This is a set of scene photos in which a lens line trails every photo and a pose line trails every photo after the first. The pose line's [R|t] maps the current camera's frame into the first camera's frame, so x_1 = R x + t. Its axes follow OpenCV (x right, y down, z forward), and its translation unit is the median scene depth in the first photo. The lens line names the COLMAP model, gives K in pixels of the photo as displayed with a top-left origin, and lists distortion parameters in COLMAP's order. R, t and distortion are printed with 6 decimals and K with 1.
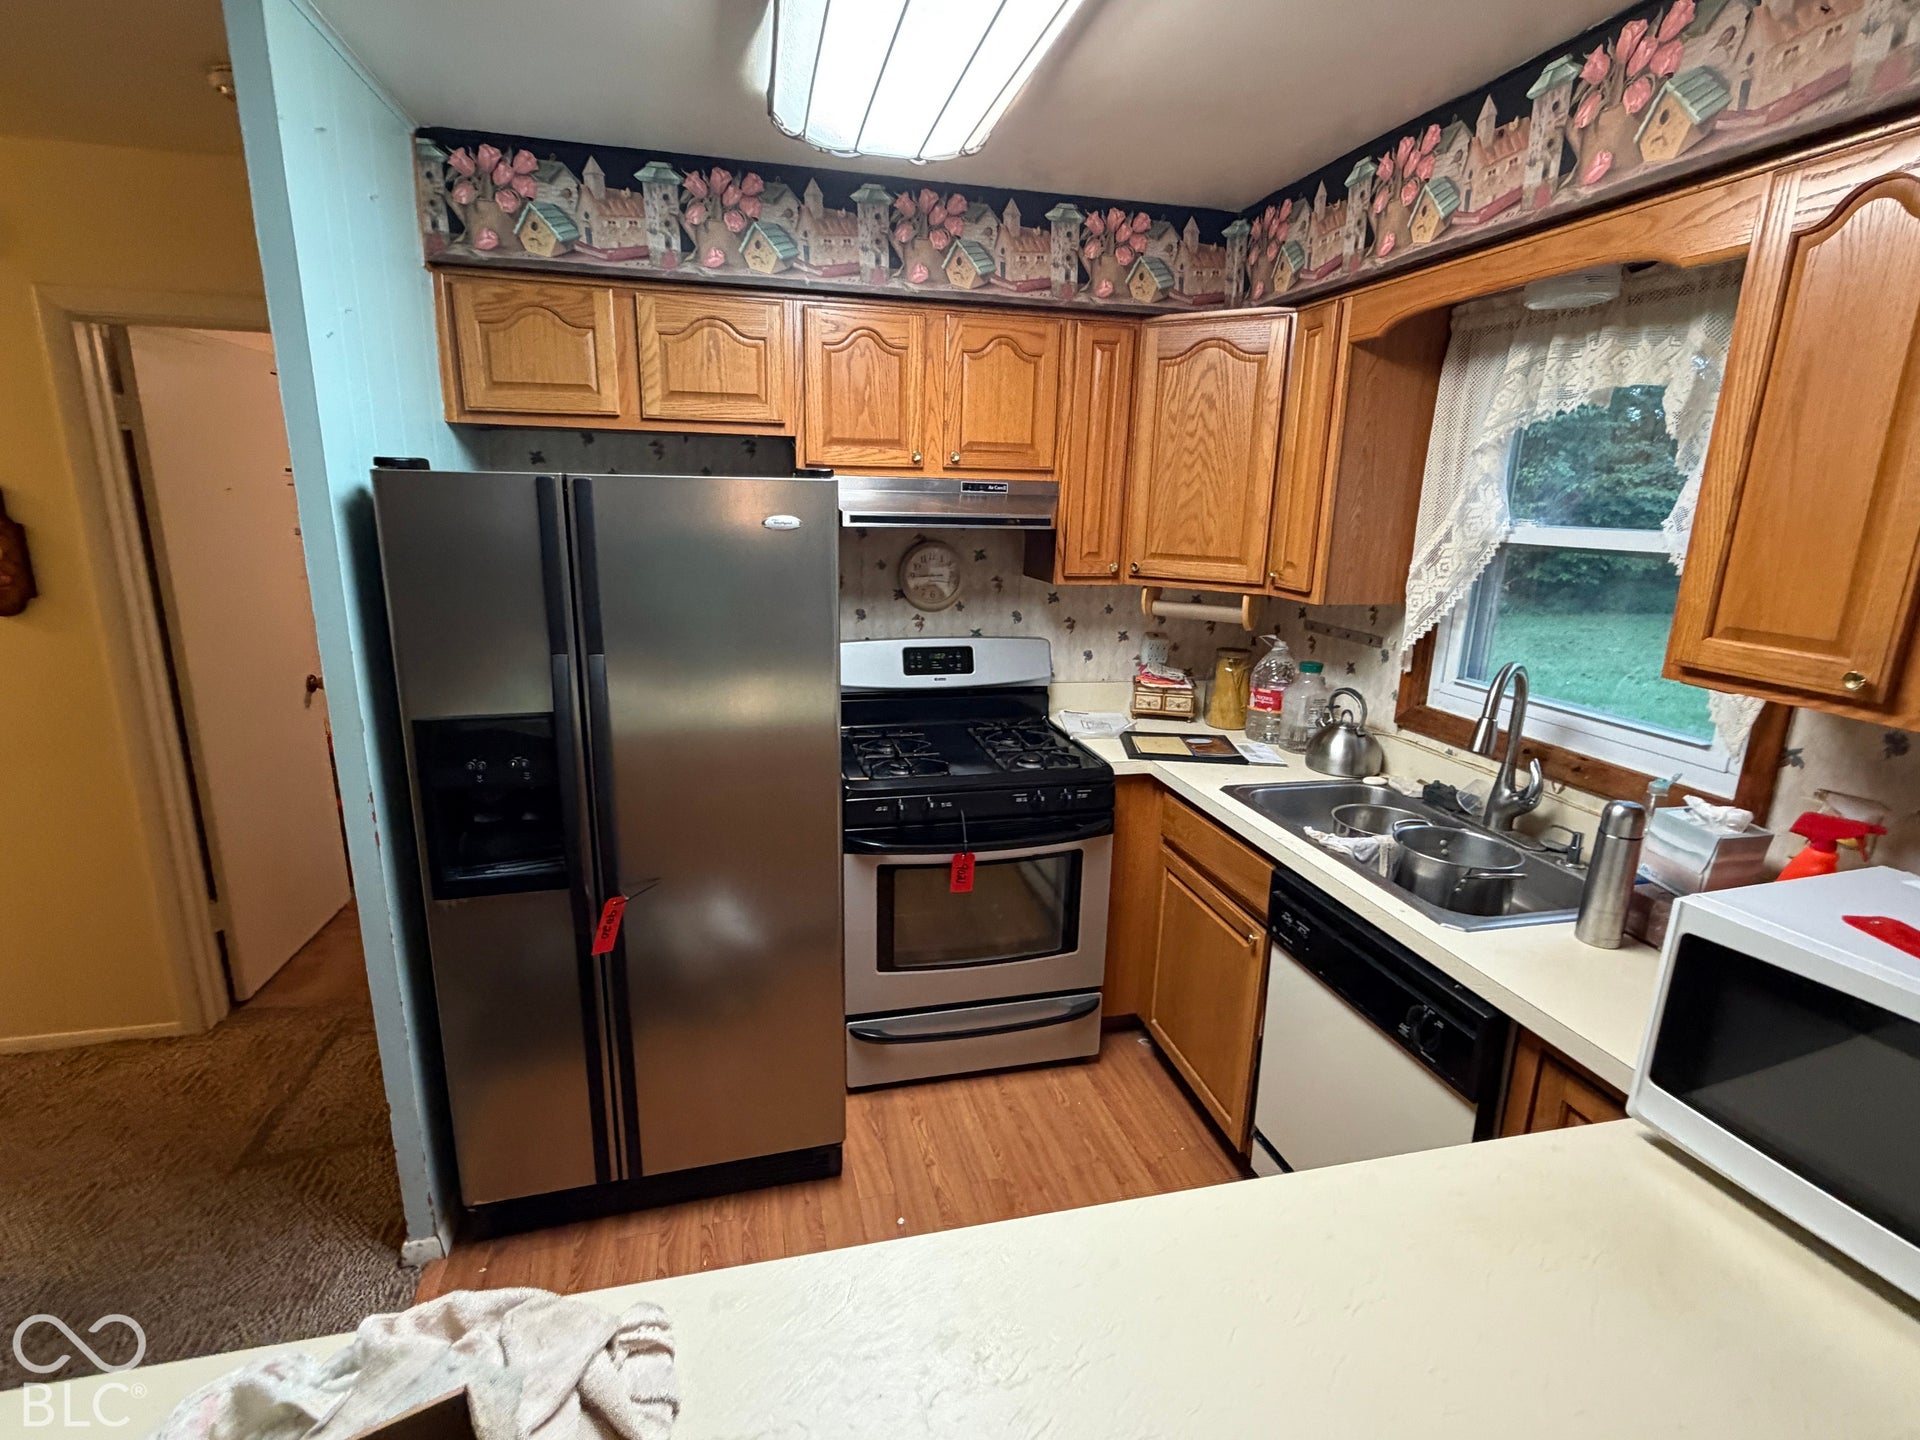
lens RADIAL K [[913.5, 0, 960.0], [0, 913.5, 720.0], [0, 0, 1]] dist [0.000213, 0.000173]
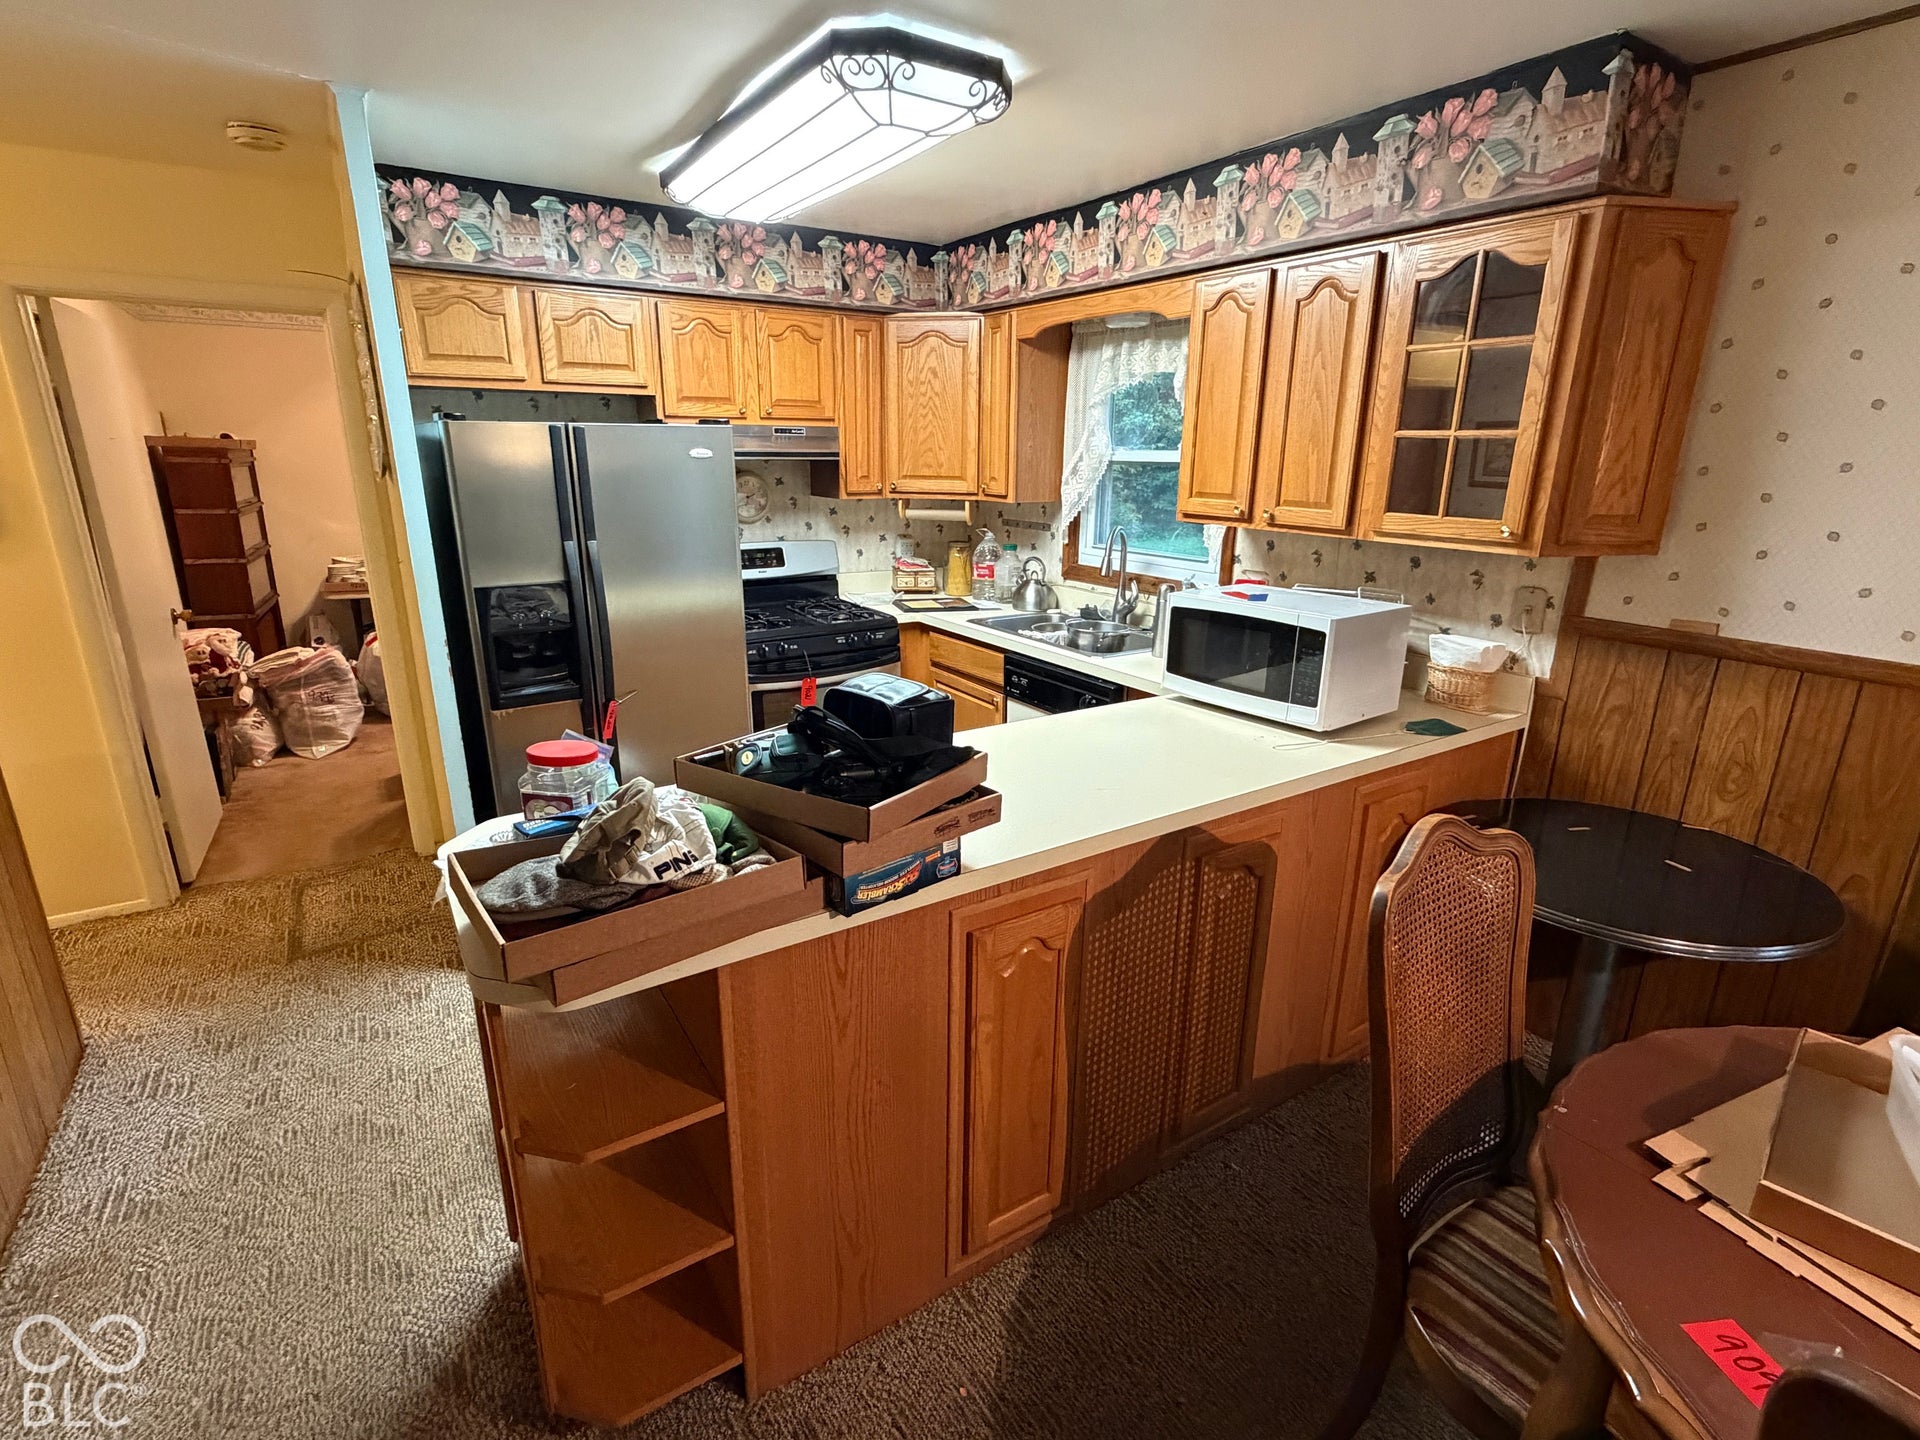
lens RADIAL K [[913.5, 0, 960.0], [0, 913.5, 720.0], [0, 0, 1]] dist [0.000213, 0.000173]
pose [[0.942182, -0.109293, 0.316776, -0.243153], [0.092080, 0.993368, 0.068858, 0.132425], [-0.322201, -0.035708, 0.945998, -0.499984]]
